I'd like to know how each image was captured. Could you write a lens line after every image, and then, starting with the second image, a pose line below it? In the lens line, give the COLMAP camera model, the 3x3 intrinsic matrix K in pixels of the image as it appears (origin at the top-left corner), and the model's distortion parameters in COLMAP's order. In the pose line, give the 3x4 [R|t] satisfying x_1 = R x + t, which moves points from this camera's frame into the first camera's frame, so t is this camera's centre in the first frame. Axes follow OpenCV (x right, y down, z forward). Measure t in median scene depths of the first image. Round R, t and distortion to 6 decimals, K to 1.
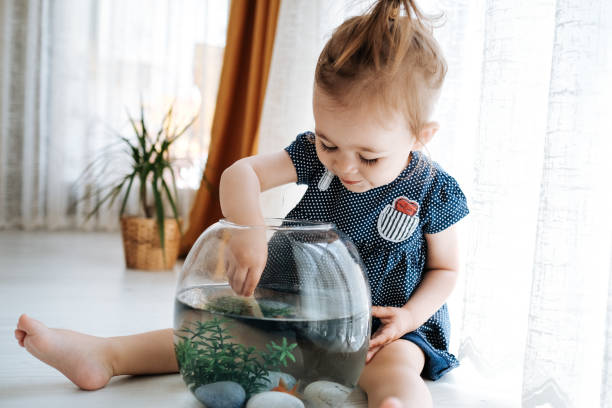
lens RADIAL K [[617.6, 0, 305.9], [0, 617.6, 209.8], [0, 0, 1]] dist [-0.019446, 0.000000]
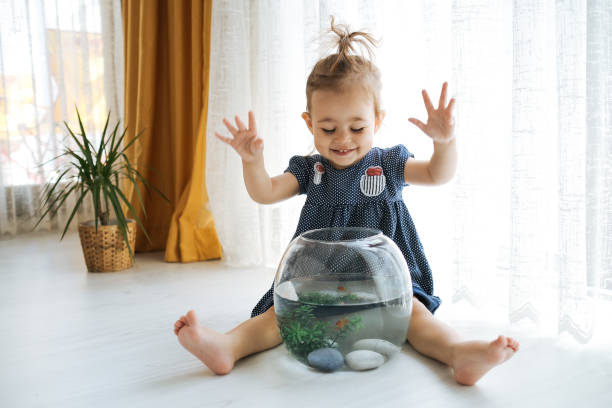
lens RADIAL K [[617.6, 0, 303.7], [0, 617.6, 203.9], [0, 0, 1]] dist [-0.019446, 0.000000]
pose [[0.950457, -0.124072, 0.285022, -0.230370], [0.105031, 0.991148, 0.081206, -0.072945], [-0.292574, -0.047247, 0.955075, -0.136997]]
